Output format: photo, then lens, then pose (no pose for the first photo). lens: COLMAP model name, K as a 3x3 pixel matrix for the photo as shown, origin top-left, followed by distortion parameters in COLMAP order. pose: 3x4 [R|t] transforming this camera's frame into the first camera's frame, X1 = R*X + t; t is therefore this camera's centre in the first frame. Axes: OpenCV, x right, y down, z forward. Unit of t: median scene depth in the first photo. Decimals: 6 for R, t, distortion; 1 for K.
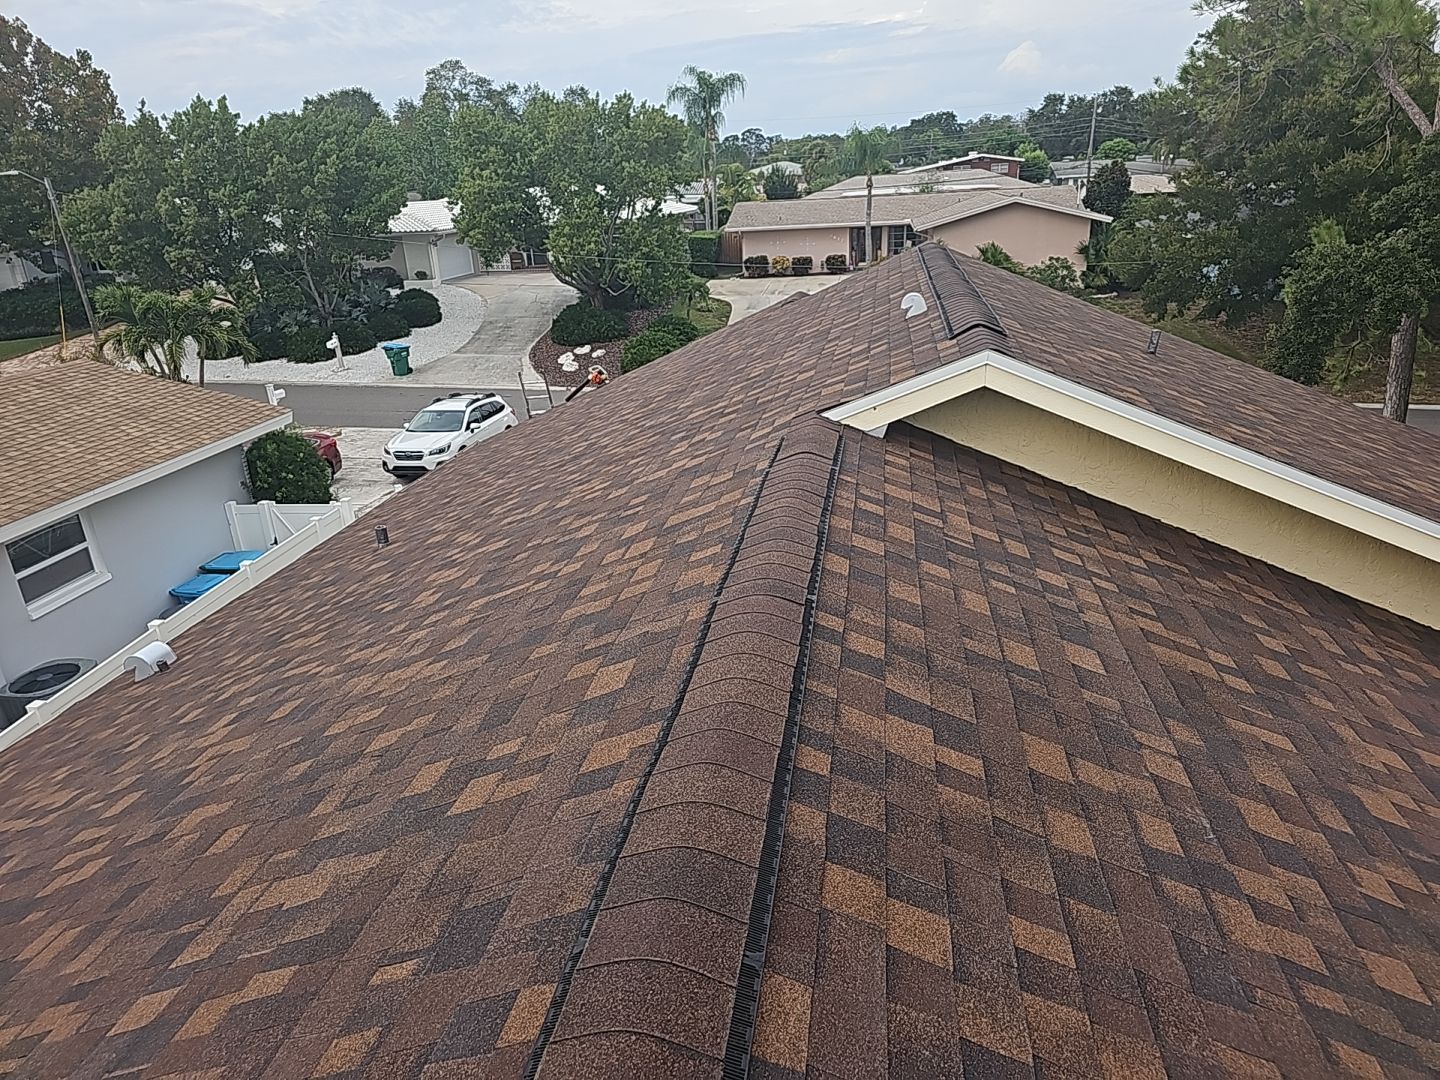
lens RADIAL K [[940.7, 0, 716.0], [0, 940.7, 567.7], [0, 0, 1]] dist [0.053960, -0.050067]
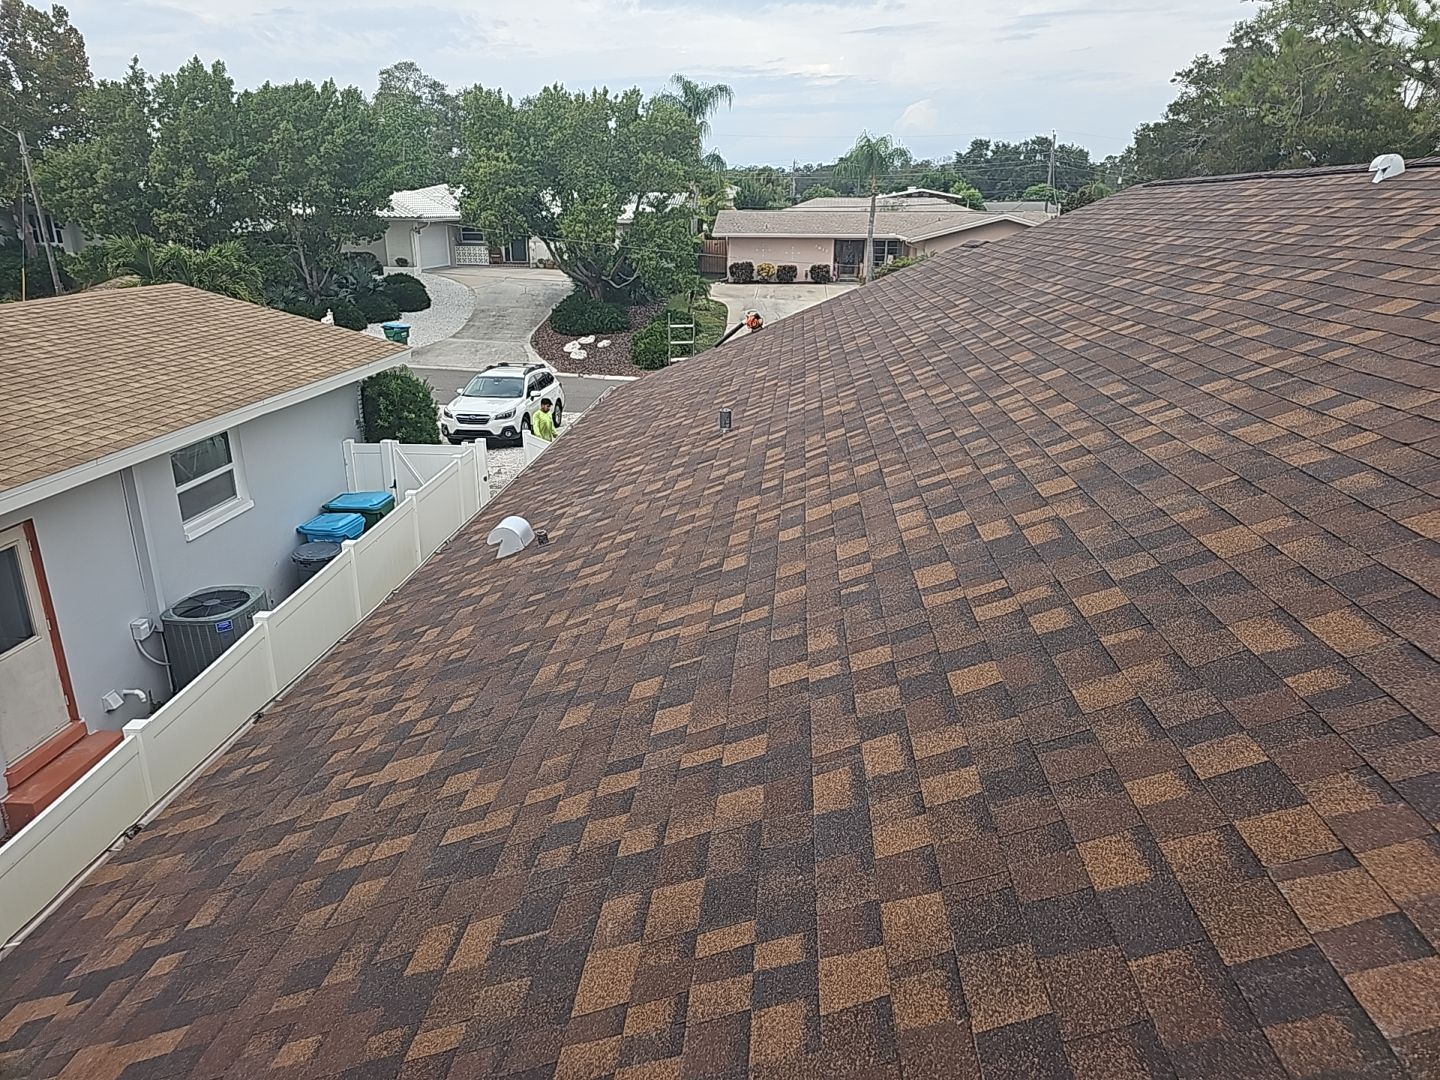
lens RADIAL K [[945.4, 0, 720.0], [0, 945.4, 540.0], [0, 0, 1]] dist [0.050215, -0.045622]
pose [[0.995028, 0.022700, 0.096971, -0.159823], [-0.017369, 0.998309, -0.055469, 0.048331], [-0.098066, 0.053509, 0.993740, 0.035209]]
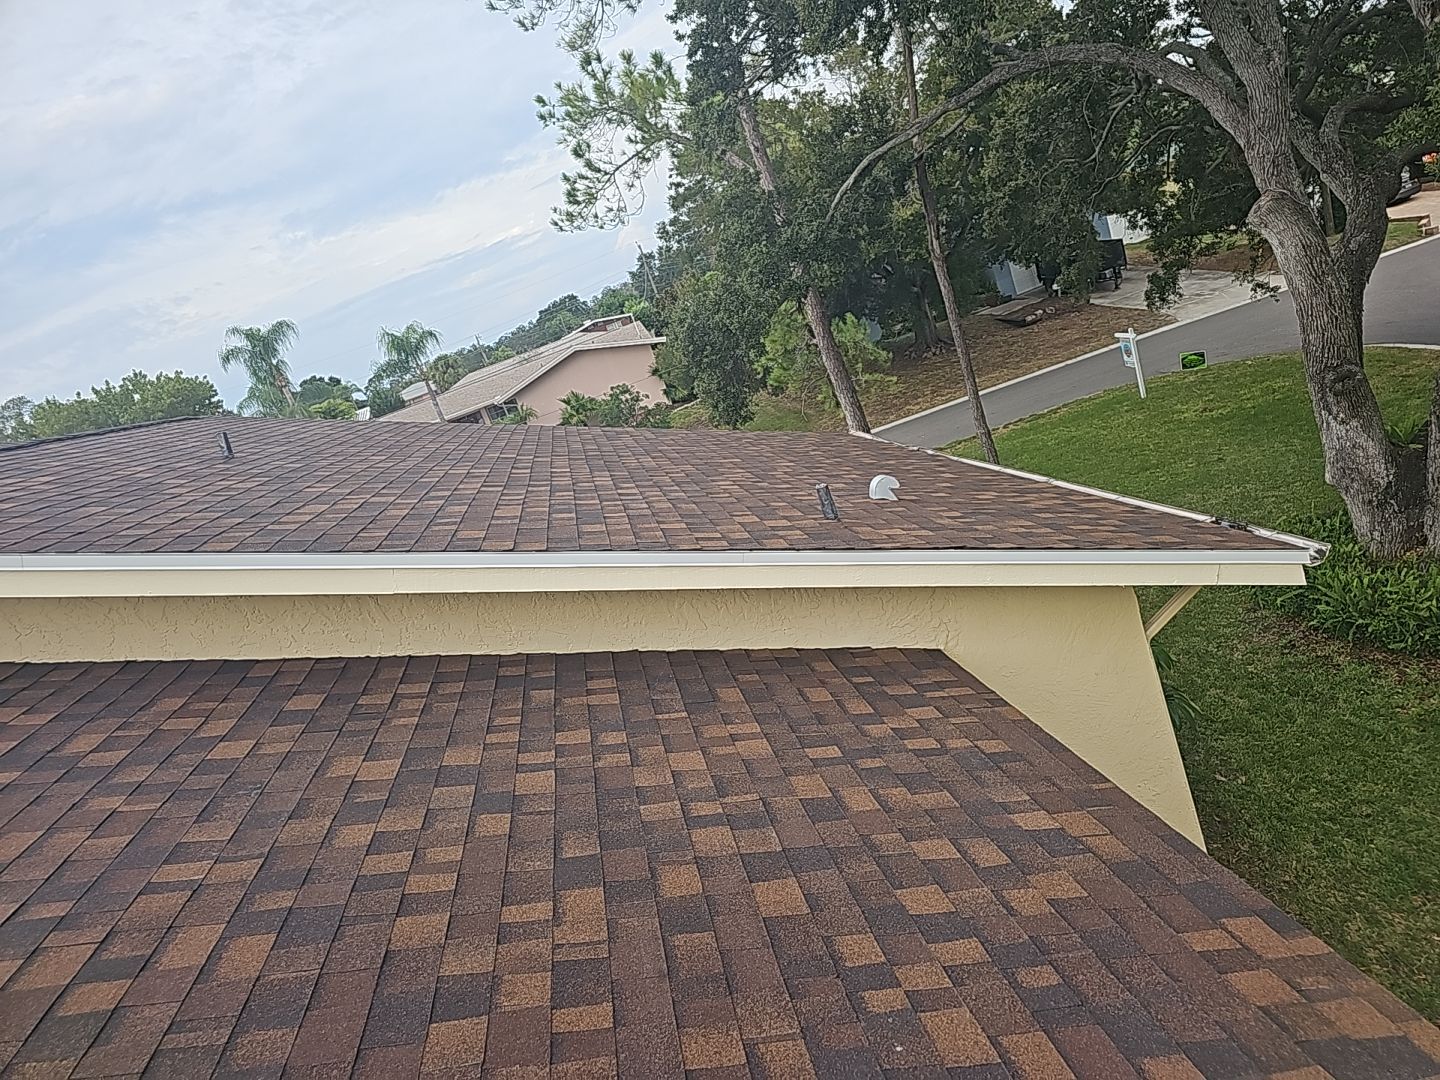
lens RADIAL K [[946.7, 0, 724.1], [0, 946.7, 576.6], [0, 0, 1]] dist [0.044084, -0.040307]
pose [[0.898210, -0.361901, 0.249493, 0.205940], [0.399079, 0.909328, -0.117719, 0.053891], [-0.184268, 0.205304, 0.961195, 0.031495]]
